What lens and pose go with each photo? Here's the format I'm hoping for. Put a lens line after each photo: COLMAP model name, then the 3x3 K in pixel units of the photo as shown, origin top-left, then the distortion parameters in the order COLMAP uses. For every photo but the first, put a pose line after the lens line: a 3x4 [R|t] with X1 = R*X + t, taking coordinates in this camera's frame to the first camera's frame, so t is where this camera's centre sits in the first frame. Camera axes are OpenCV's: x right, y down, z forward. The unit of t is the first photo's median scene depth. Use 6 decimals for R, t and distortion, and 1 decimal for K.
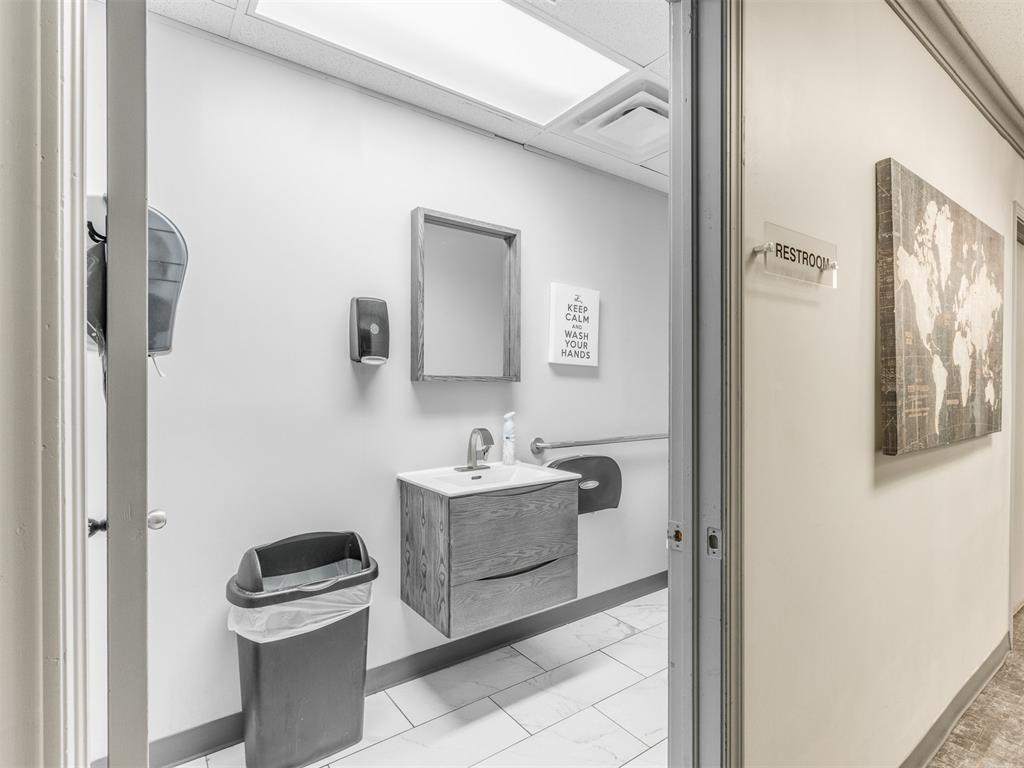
lens RADIAL K [[528.4, 0, 561.6], [0, 528.4, 385.8], [0, 0, 1]] dist [-0.000760, 0.000994]
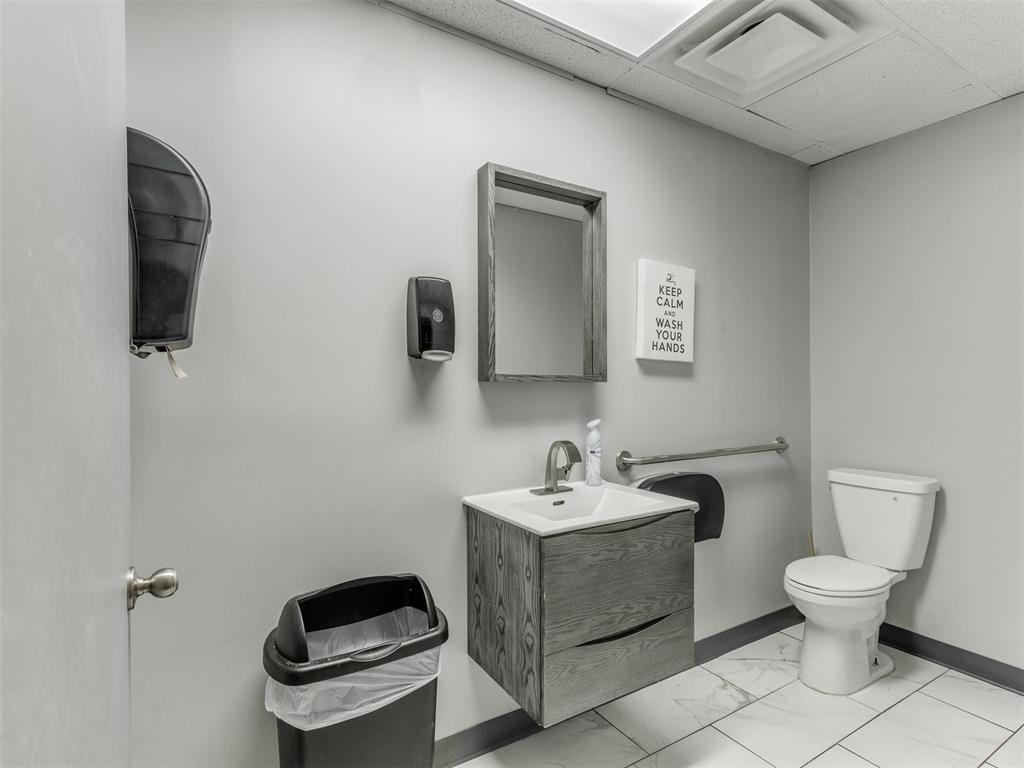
lens RADIAL K [[518.5, 0, 509.9], [0, 518.5, 385.1], [0, 0, 1]] dist [0.000504, 0.000411]
pose [[0.991212, -0.006993, -0.132097, -0.136776], [0.006234, 0.999962, -0.006152, 0.001395], [0.132135, 0.005274, 0.991218, 0.230990]]
